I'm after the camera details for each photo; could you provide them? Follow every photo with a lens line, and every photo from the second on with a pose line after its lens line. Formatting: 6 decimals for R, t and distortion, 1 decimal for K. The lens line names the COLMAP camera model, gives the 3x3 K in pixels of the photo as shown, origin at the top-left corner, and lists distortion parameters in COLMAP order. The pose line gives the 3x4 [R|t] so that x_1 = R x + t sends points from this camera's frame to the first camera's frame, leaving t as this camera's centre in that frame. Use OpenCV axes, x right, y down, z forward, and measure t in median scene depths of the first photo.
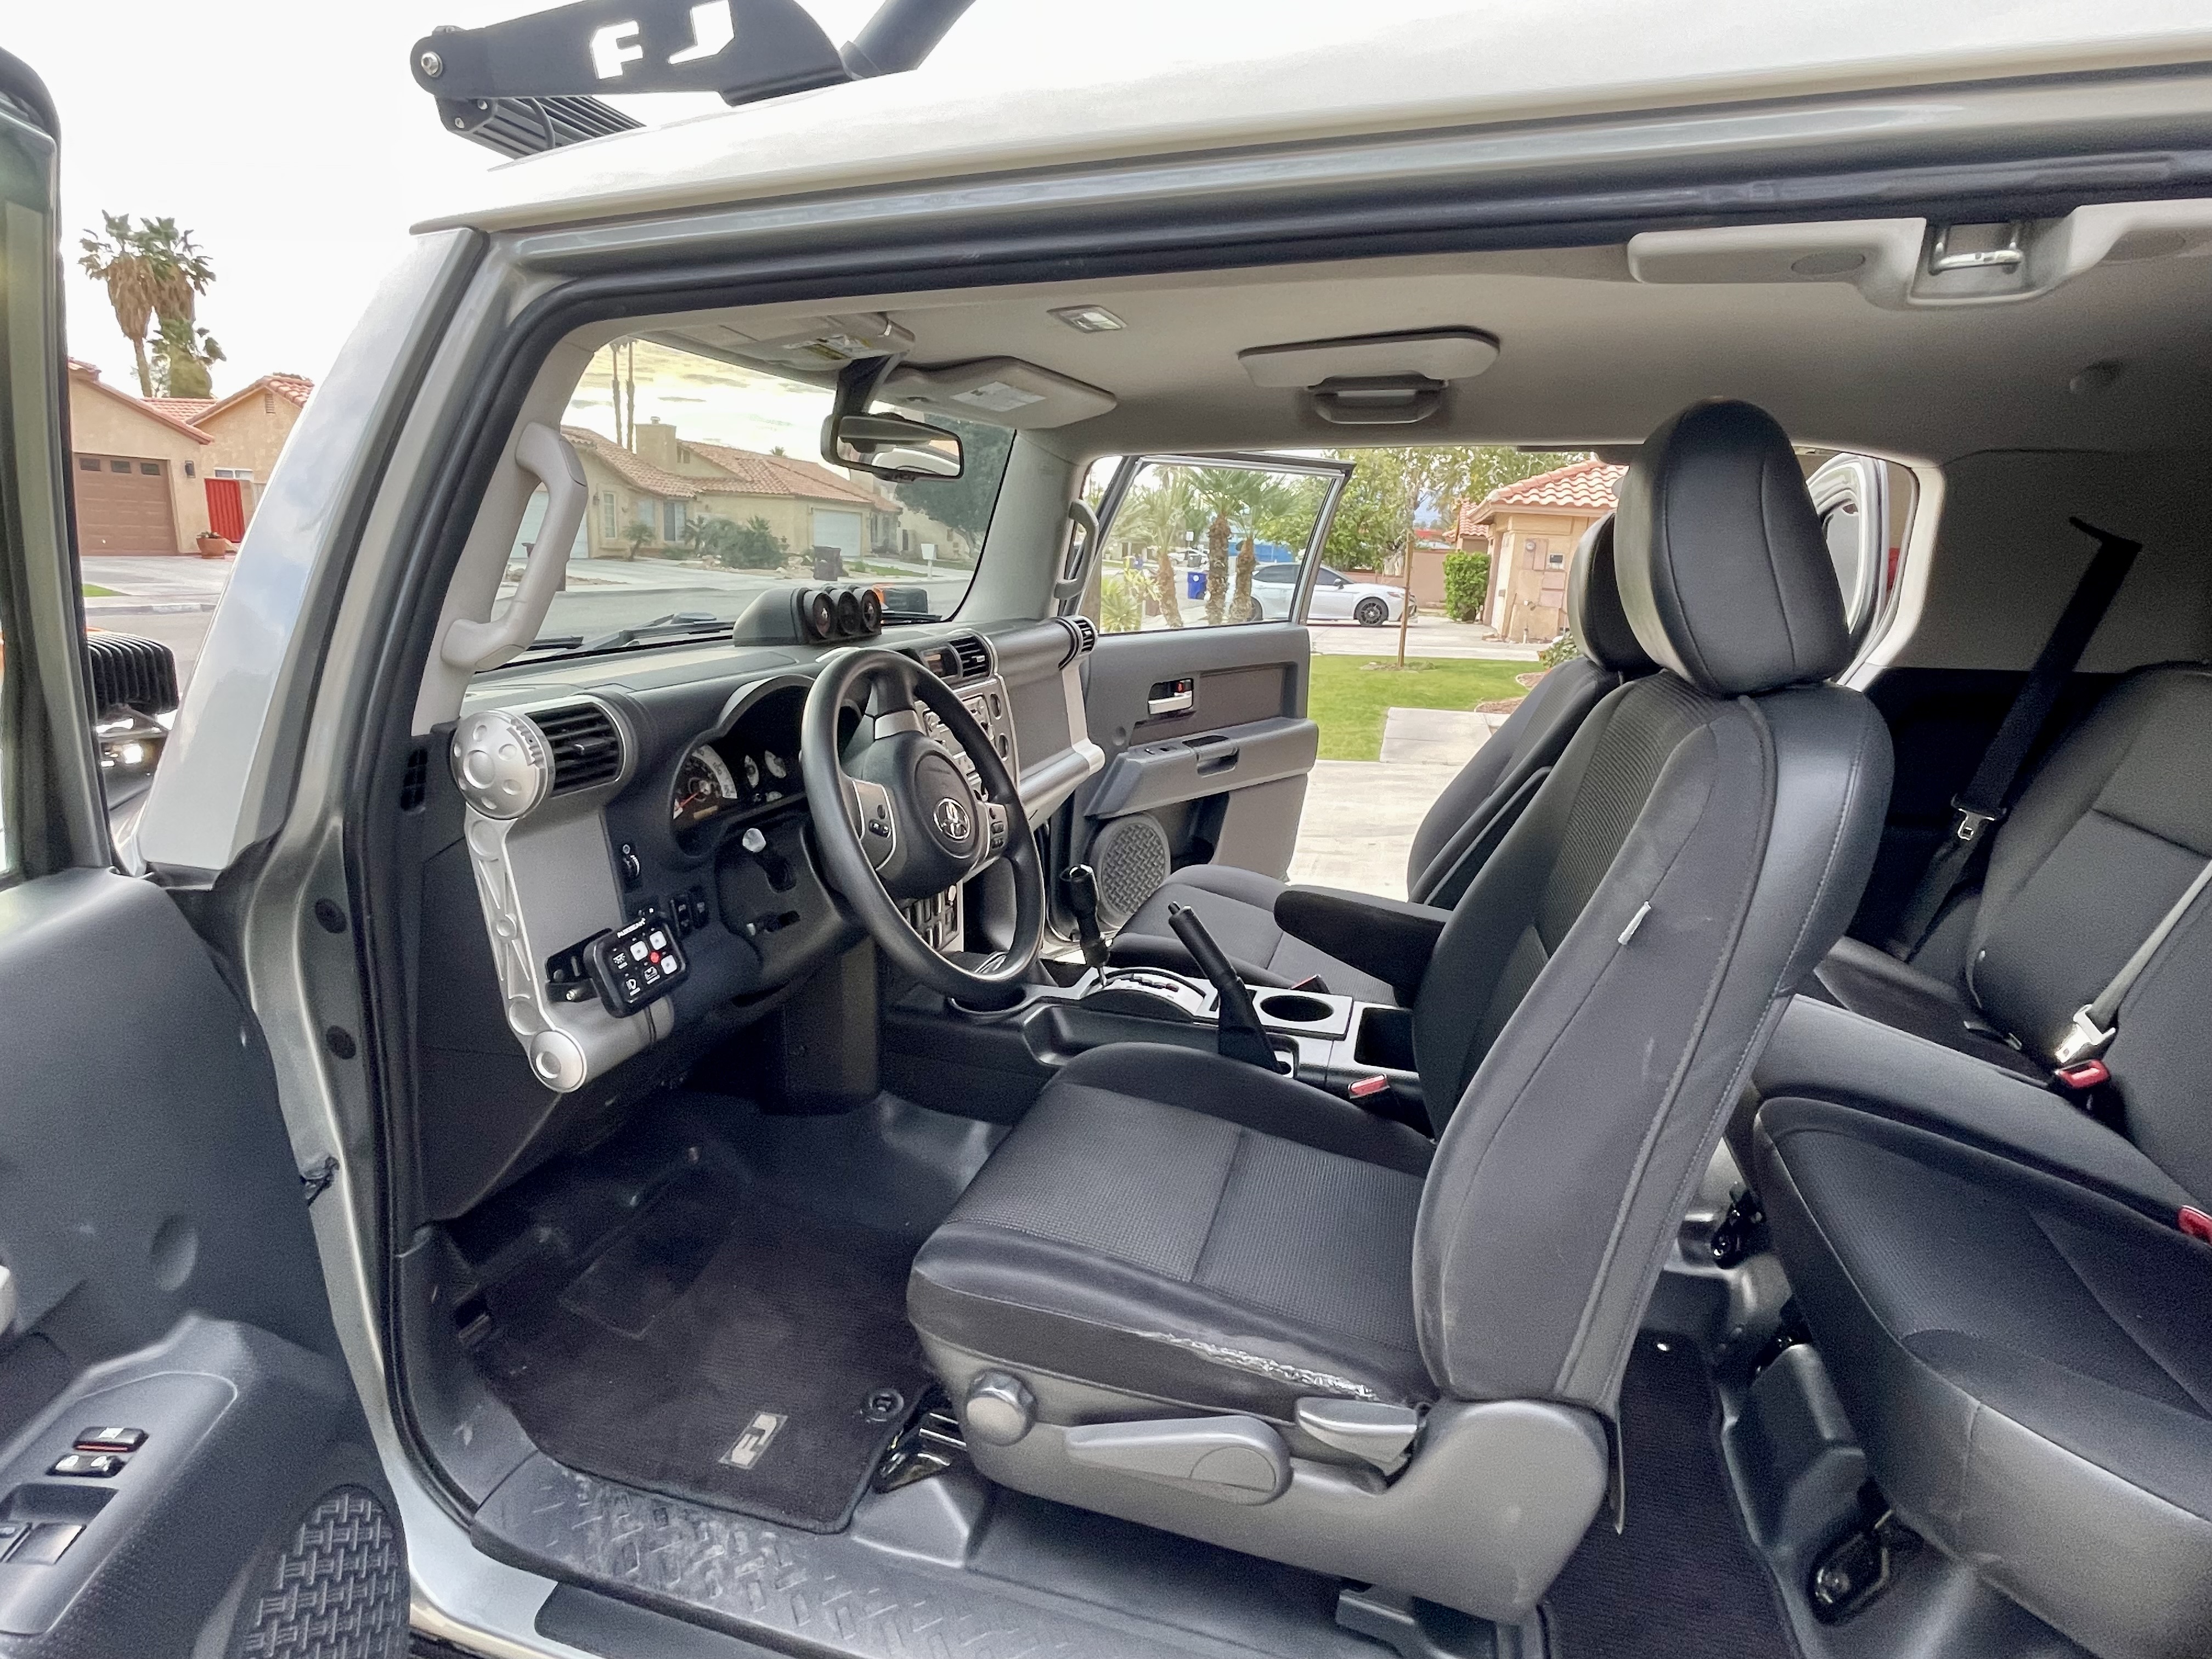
lens RADIAL K [[1091.1, 0, 1106.0], [0, 1091.1, 829.5], [0, 0, 1]] dist [-0.002034, -0.000332]
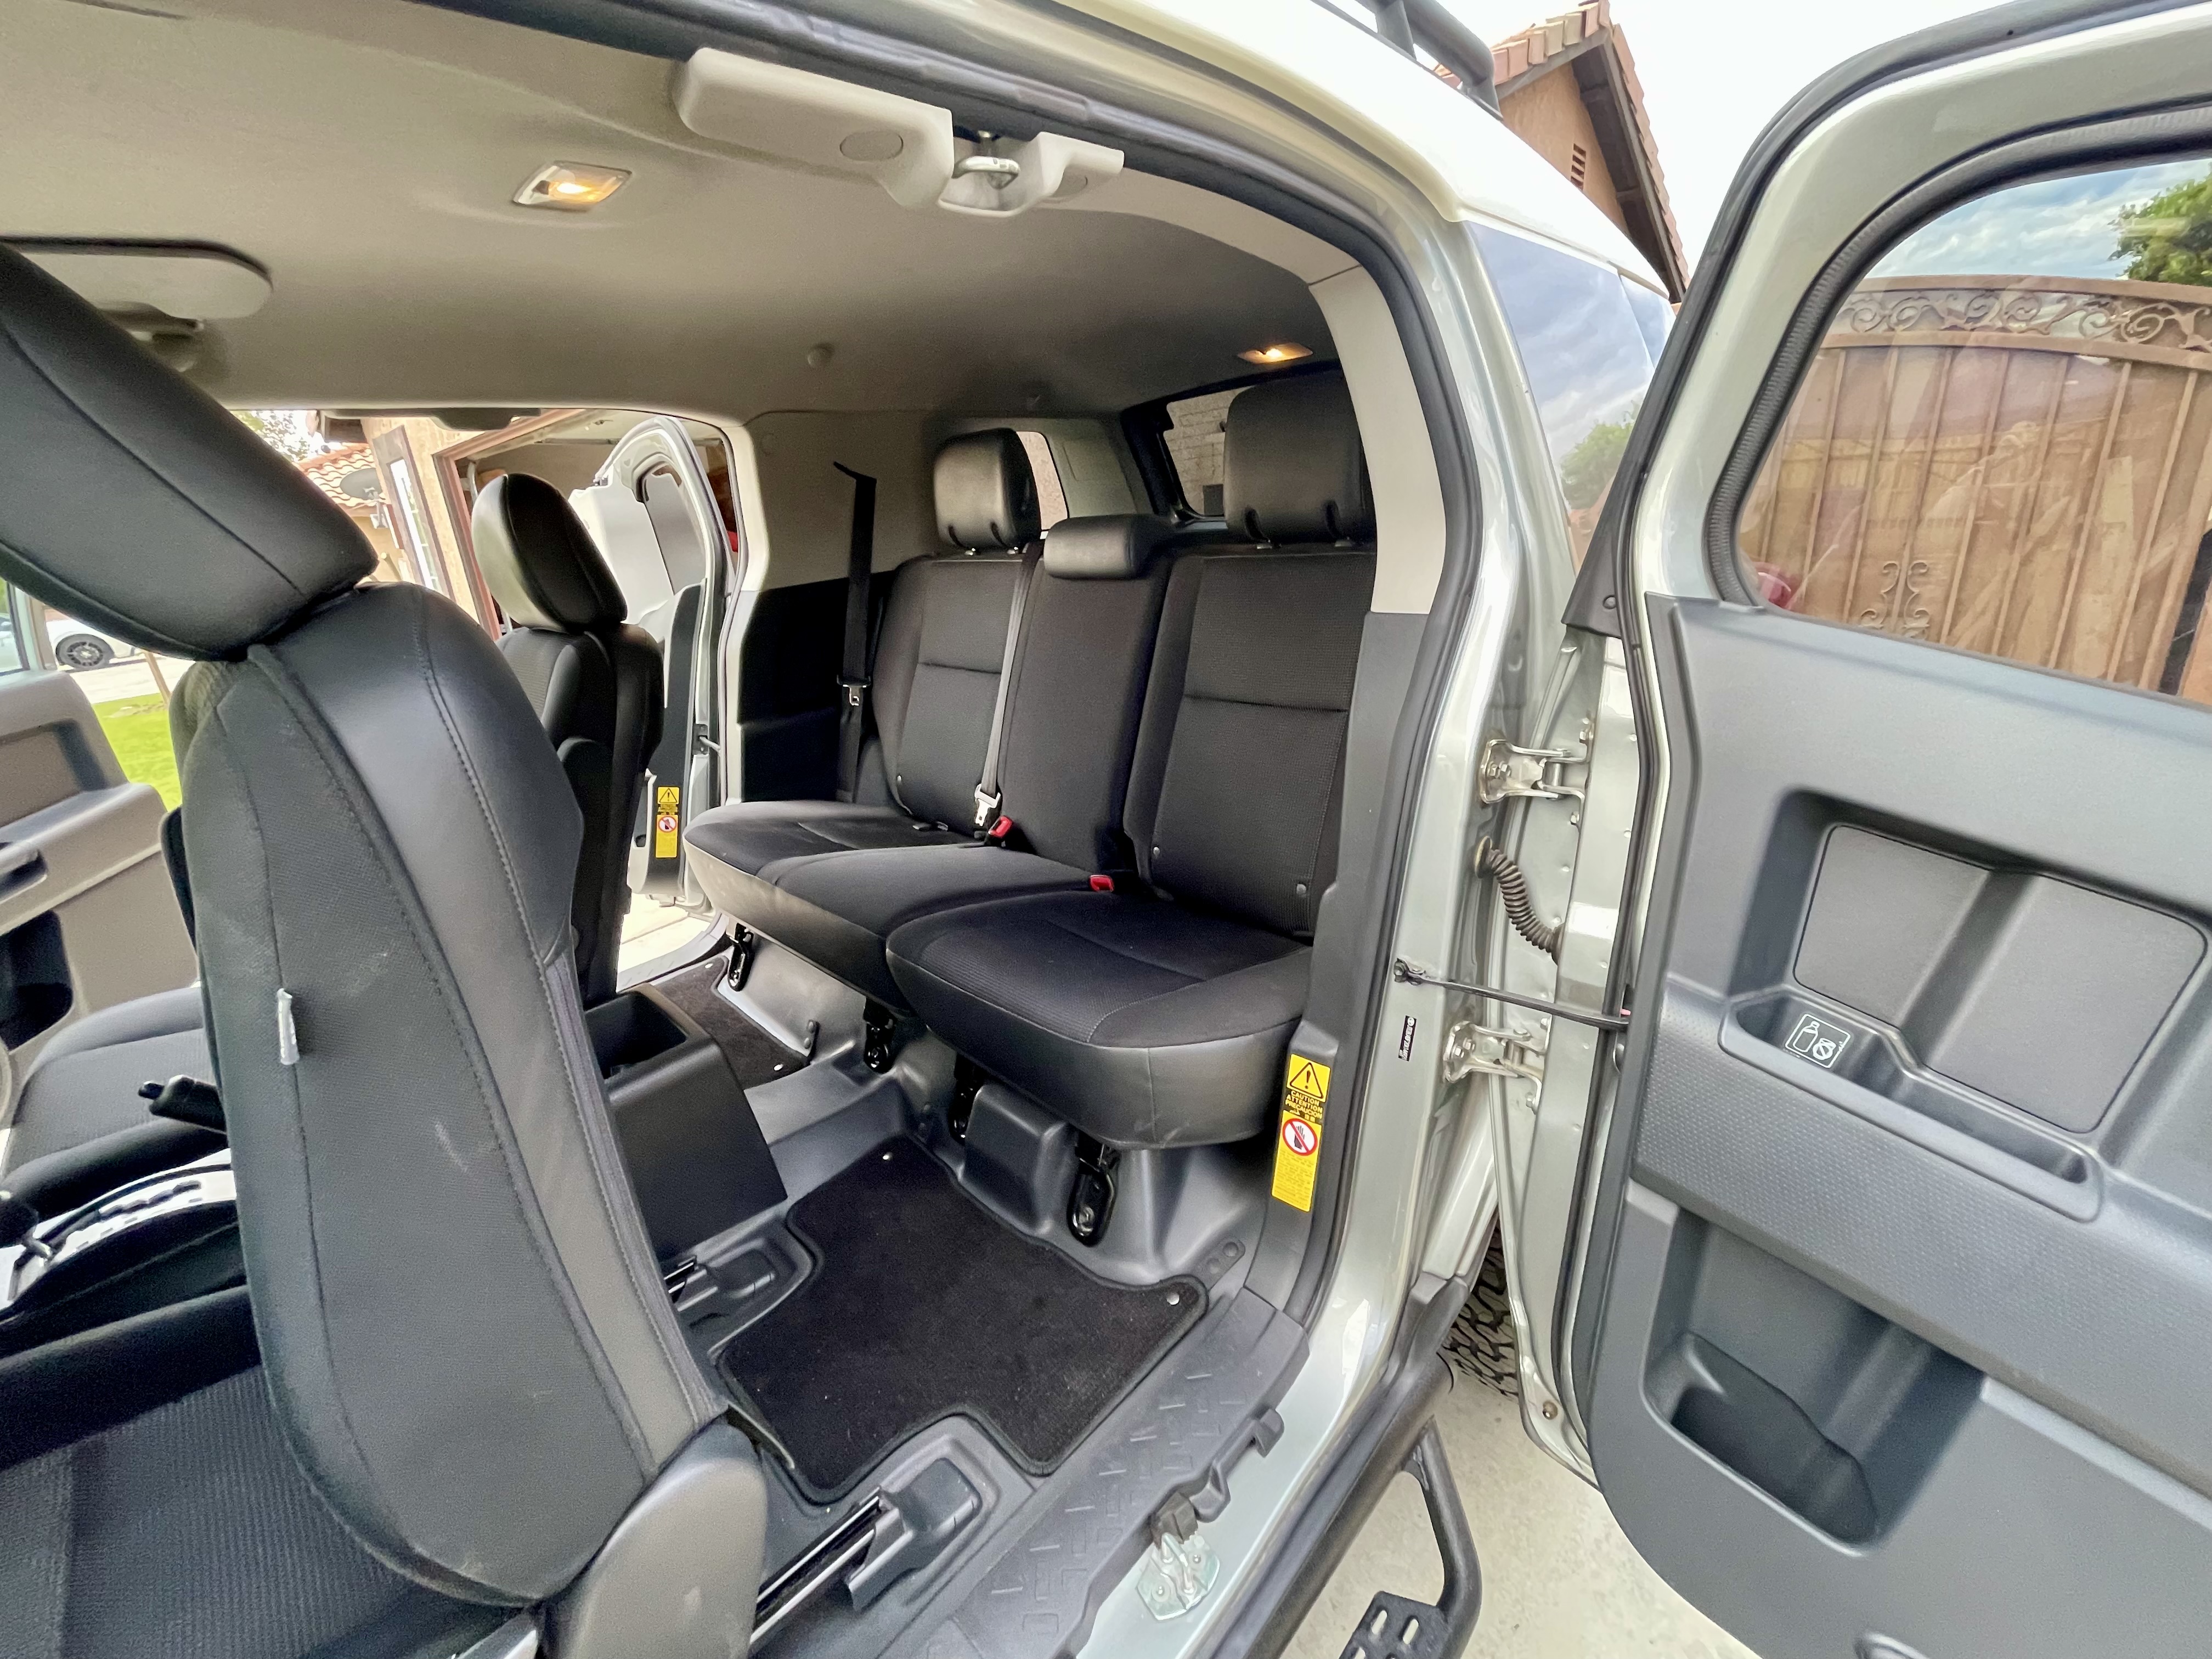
lens RADIAL K [[896.4, 0, 1106.0], [0, 896.4, 829.5], [0, 0, 1]] dist [-0.002584, -0.000897]
pose [[0.468019, -0.366302, 0.804227, -0.045799], [0.305784, 0.920959, 0.241519, -0.029522], [-0.829129, 0.132885, 0.543035, 0.175849]]
